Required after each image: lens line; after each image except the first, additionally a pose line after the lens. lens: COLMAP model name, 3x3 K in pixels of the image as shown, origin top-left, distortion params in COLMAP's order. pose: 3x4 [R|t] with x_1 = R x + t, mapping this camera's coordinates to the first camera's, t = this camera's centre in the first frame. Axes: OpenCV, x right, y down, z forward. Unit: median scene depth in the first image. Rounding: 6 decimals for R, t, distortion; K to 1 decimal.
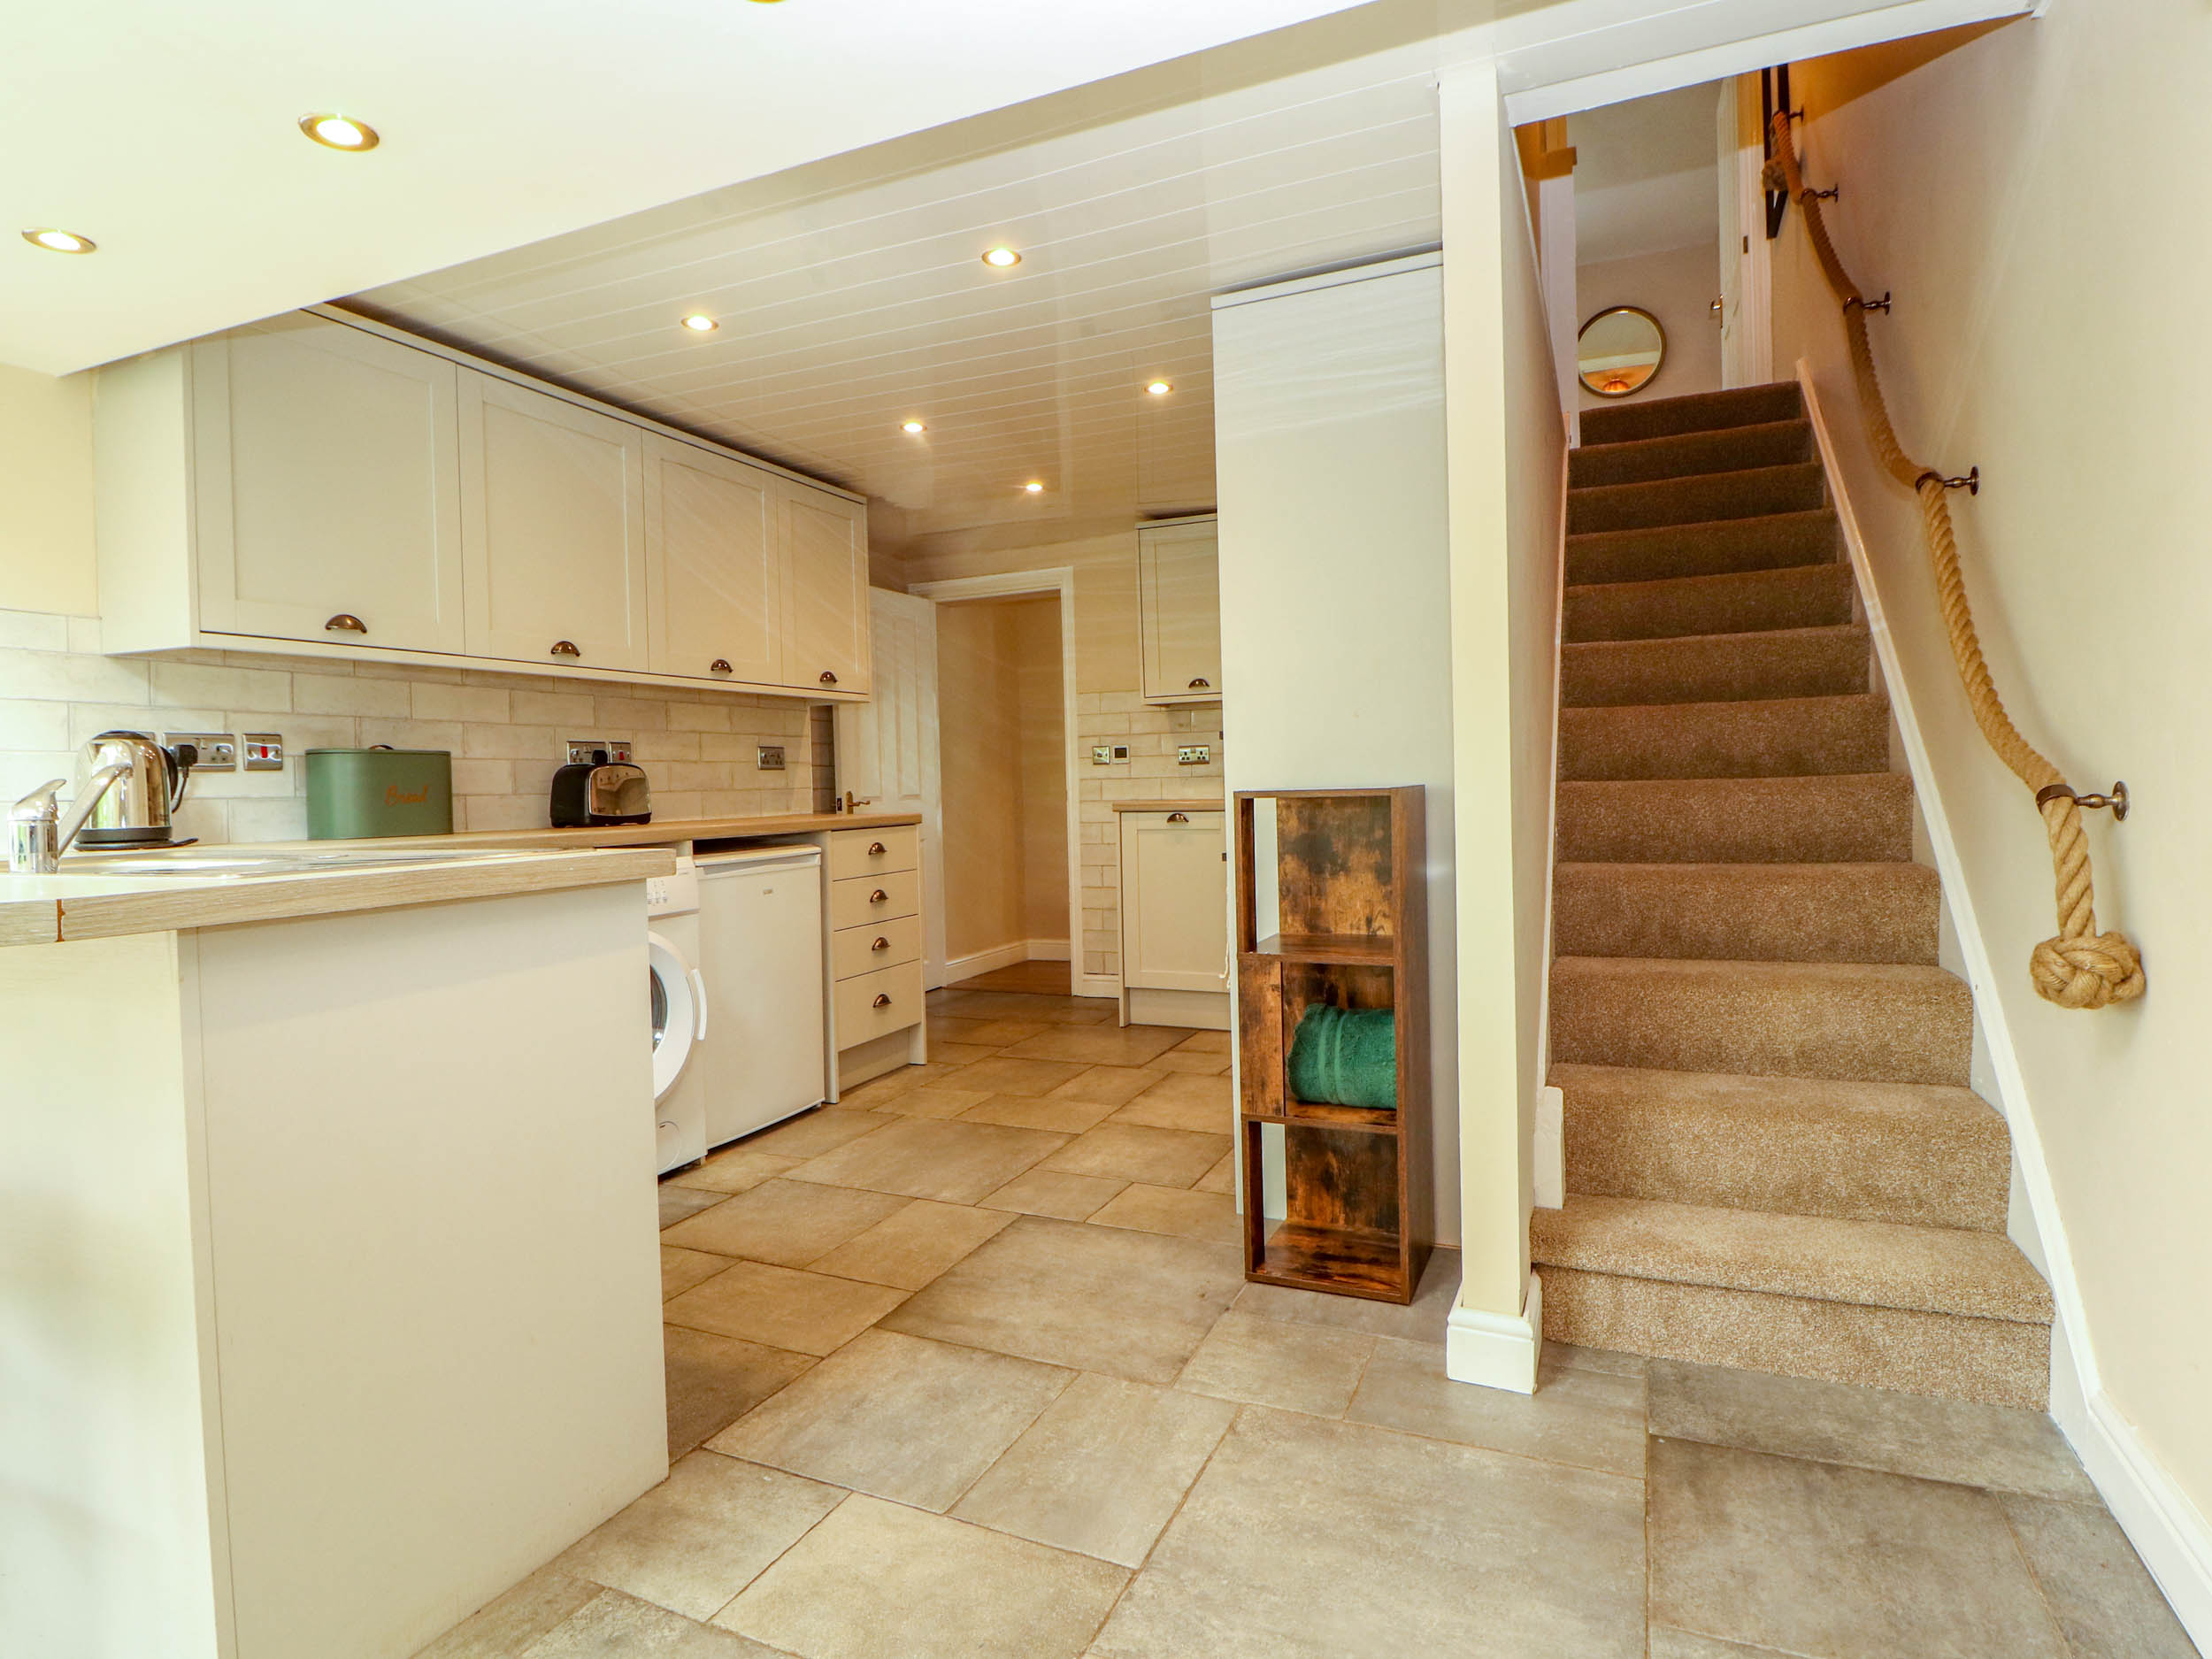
lens RADIAL K [[1173.1, 0, 1126.2], [0, 1173.1, 811.7], [0, 0, 1]] dist [0.005494, -0.017548]
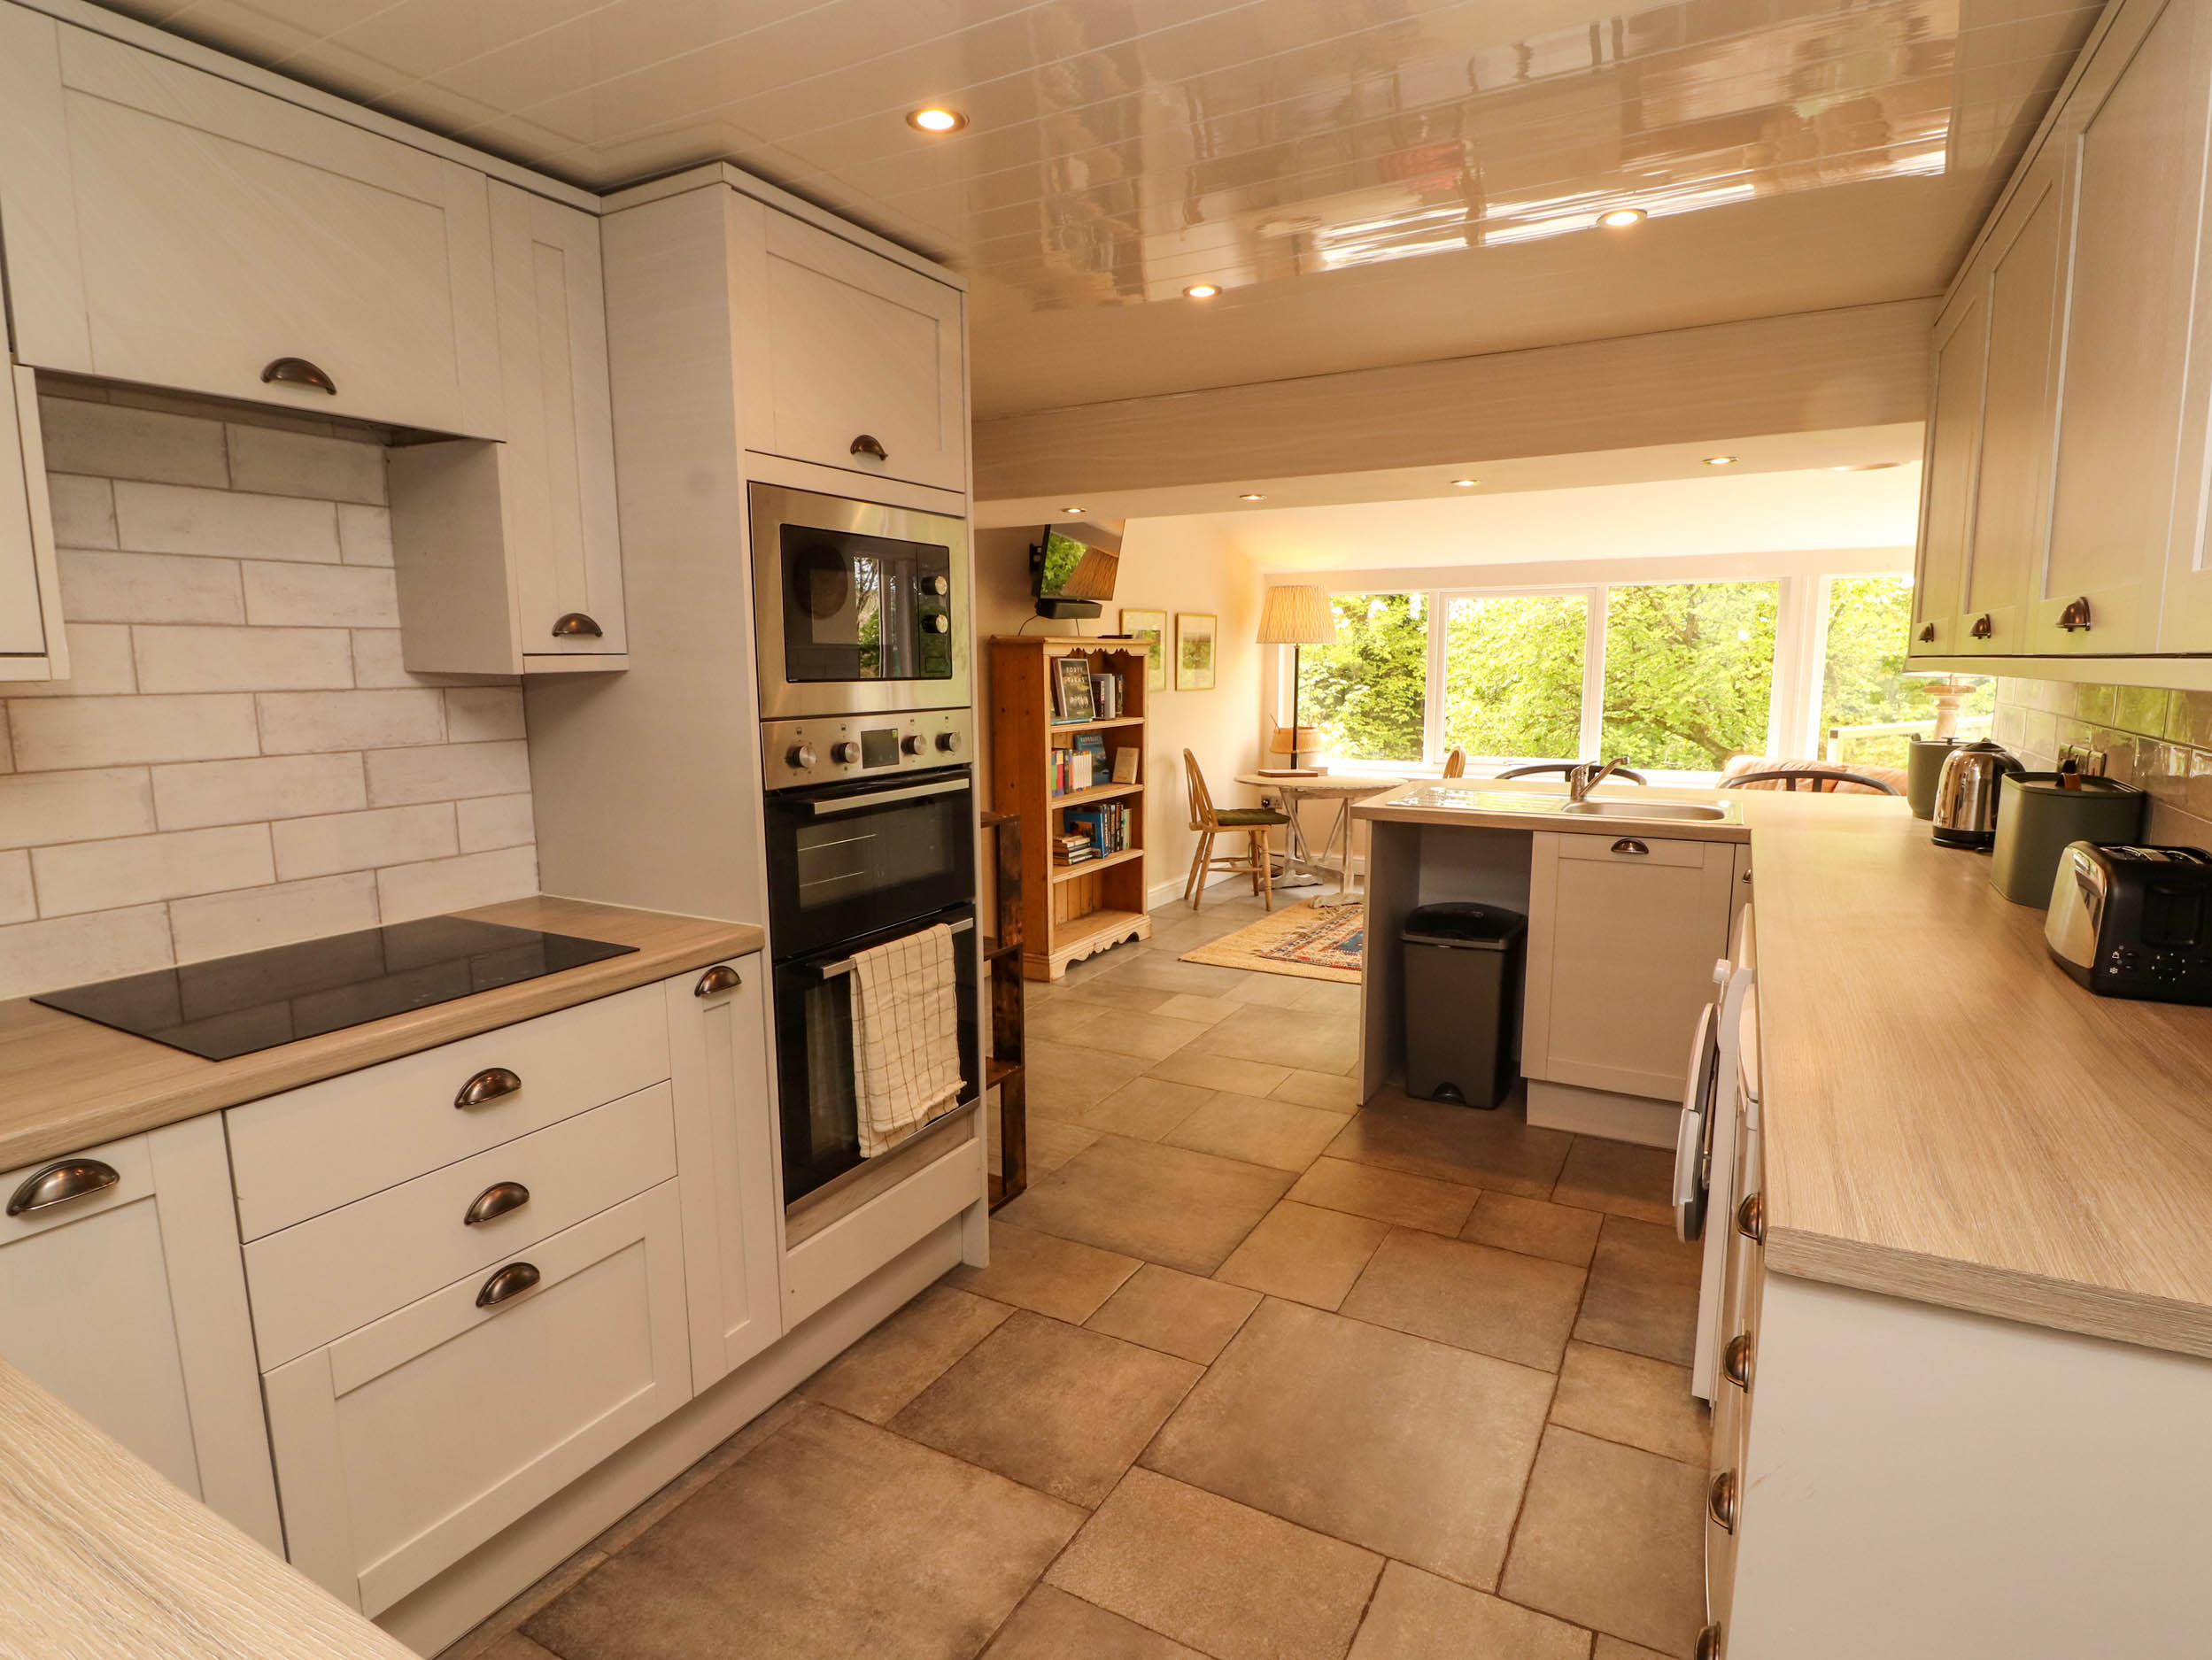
lens RADIAL K [[1149.0, 0, 1120.3], [0, 1149.0, 834.8], [0, 0, 1]] dist [0.000980, -0.016359]
pose [[-0.994498, 0.018397, 0.103124, -0.118183], [0.036263, 0.984050, 0.174156, -0.172151], [-0.098276, 0.176937, -0.979303, 1.840301]]
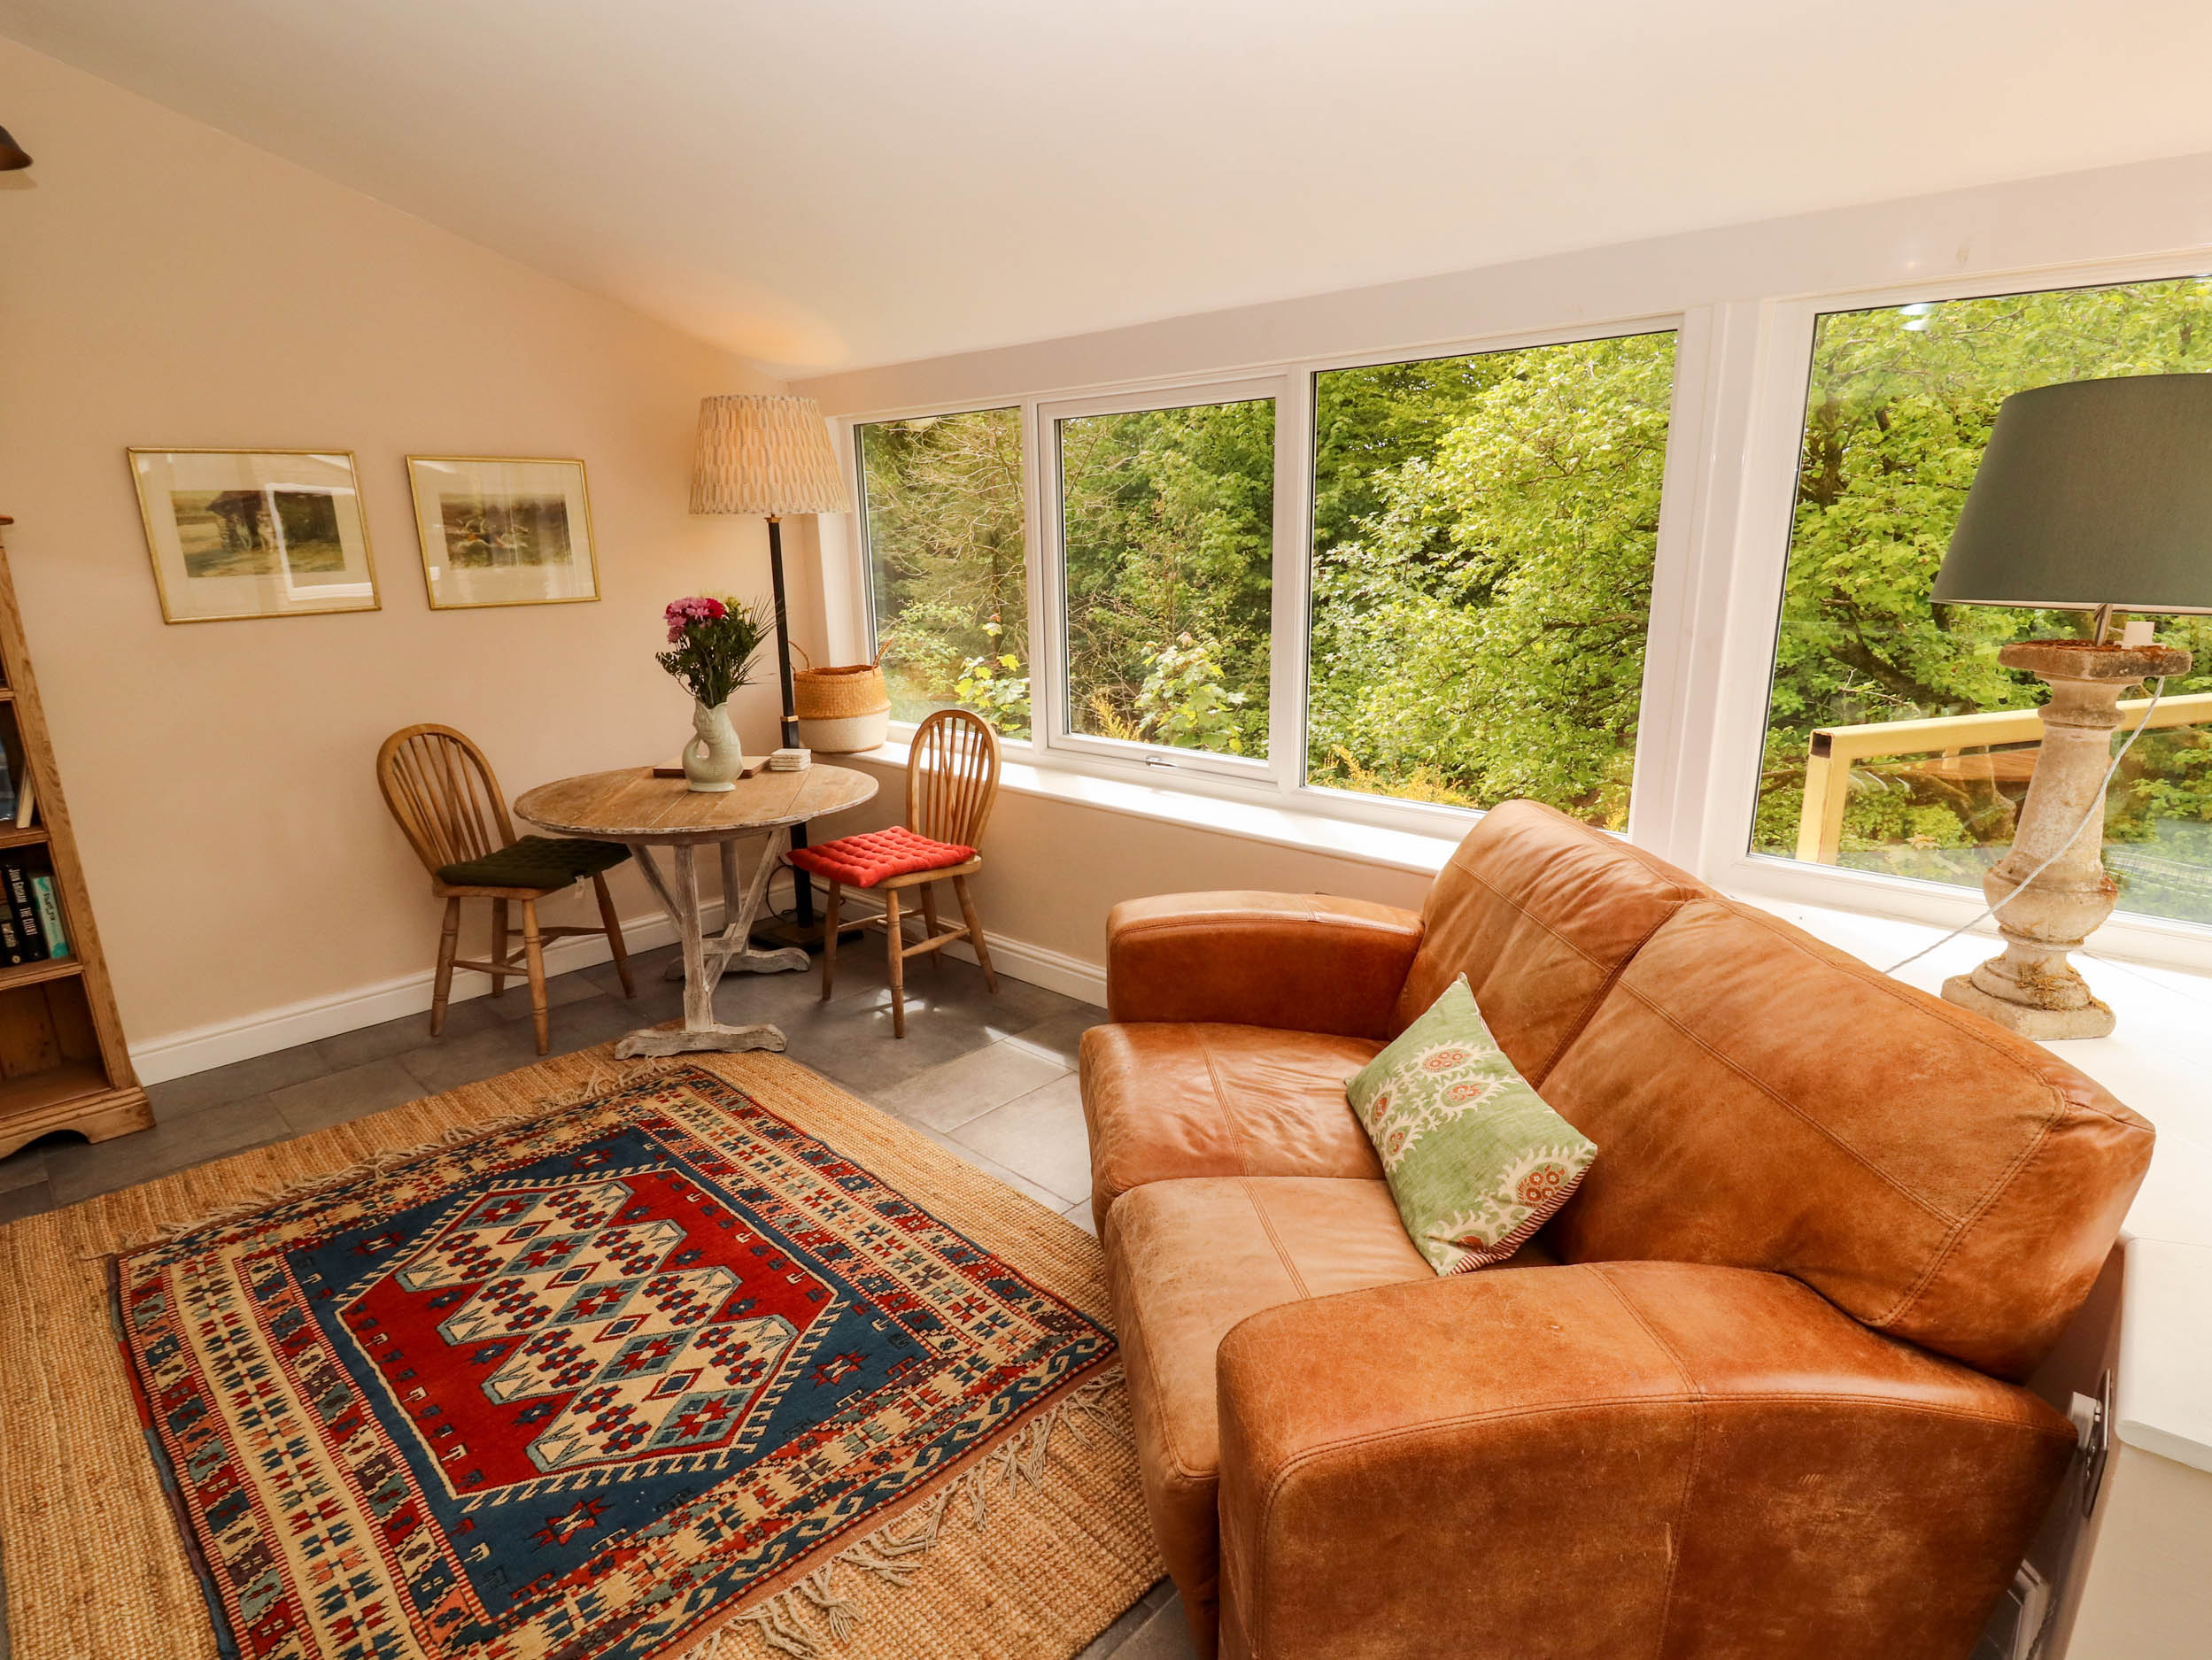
lens RADIAL K [[1149.0, 0, 1120.3], [0, 1149.0, 834.8], [0, 0, 1]] dist [0.000980, -0.016359]
pose [[-0.944721, -0.049924, 0.324053, -1.075580], [0.042086, 0.961699, 0.270856, -0.117985], [-0.325164, 0.269522, -0.906436, 0.421371]]
